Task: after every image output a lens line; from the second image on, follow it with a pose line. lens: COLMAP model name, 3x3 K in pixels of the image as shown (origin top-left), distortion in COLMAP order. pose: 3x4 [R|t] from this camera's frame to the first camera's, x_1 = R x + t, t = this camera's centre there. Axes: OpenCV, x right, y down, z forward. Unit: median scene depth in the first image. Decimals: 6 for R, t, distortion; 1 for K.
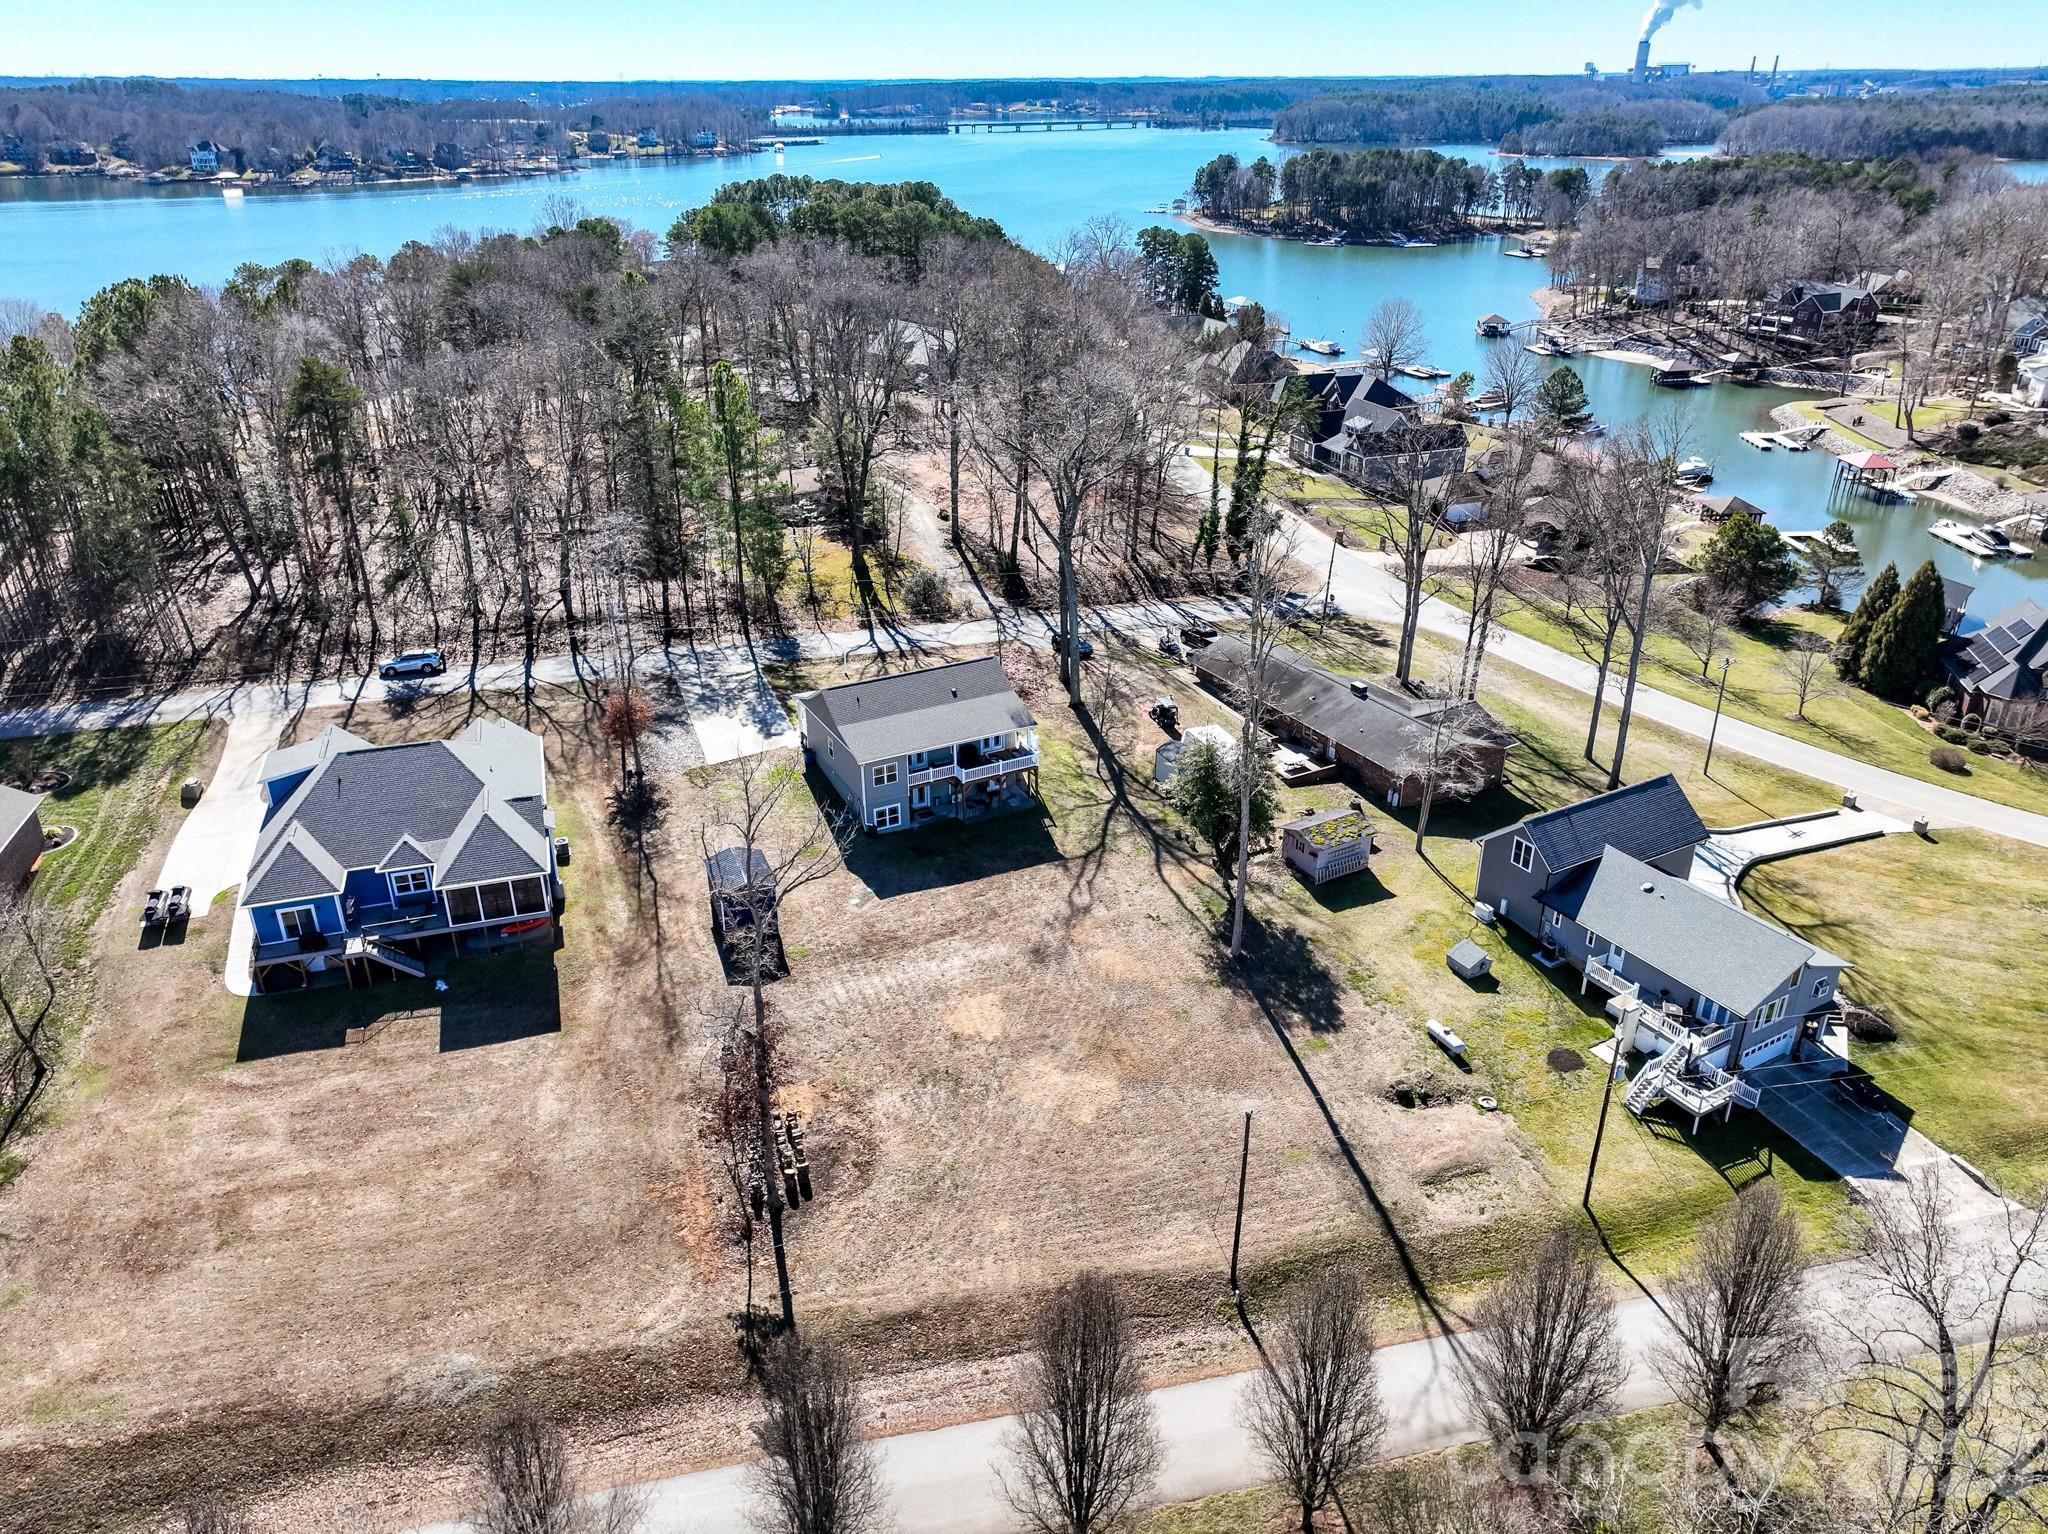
lens RADIAL K [[1470.5, 0, 1020.6], [0, 1470.5, 759.7], [0, 0, 1]] dist [0.003403, 0.009976]
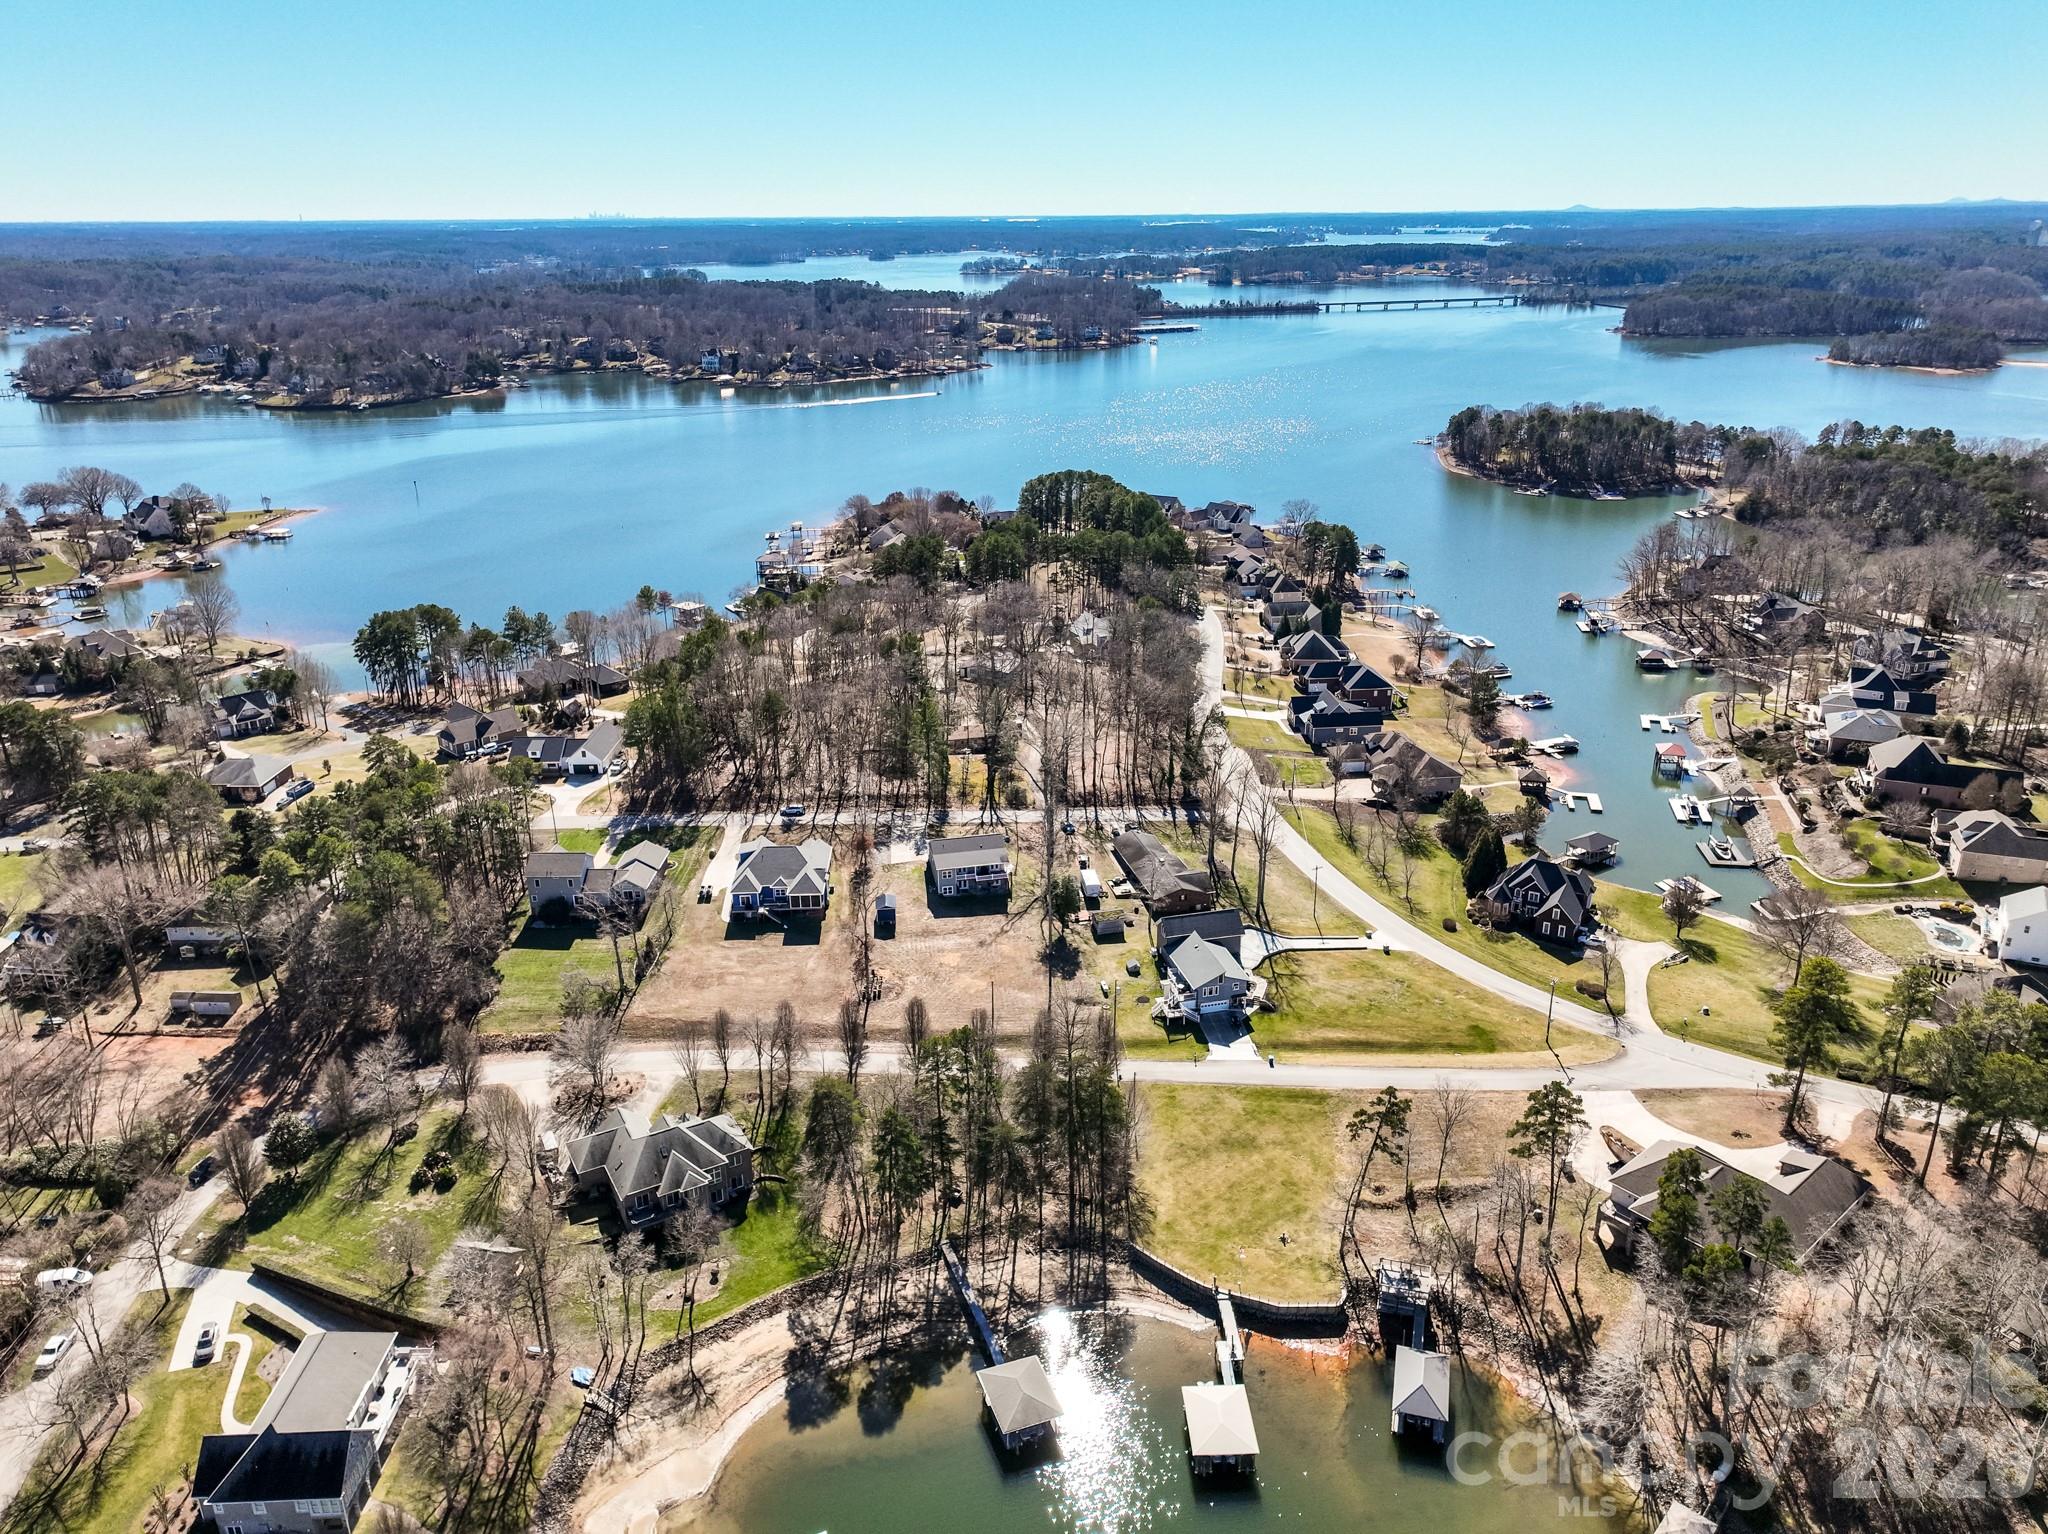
lens RADIAL K [[1444.9, 0, 1024.0], [0, 1444.9, 767.0], [0, 0, 1]] dist [0.007614, 0.001757]
pose [[0.965102, 0.093284, -0.244696, 0.579159], [-0.109320, 0.992606, -0.052759, -0.052893], [0.237965, 0.077668, 0.968163, -1.333646]]
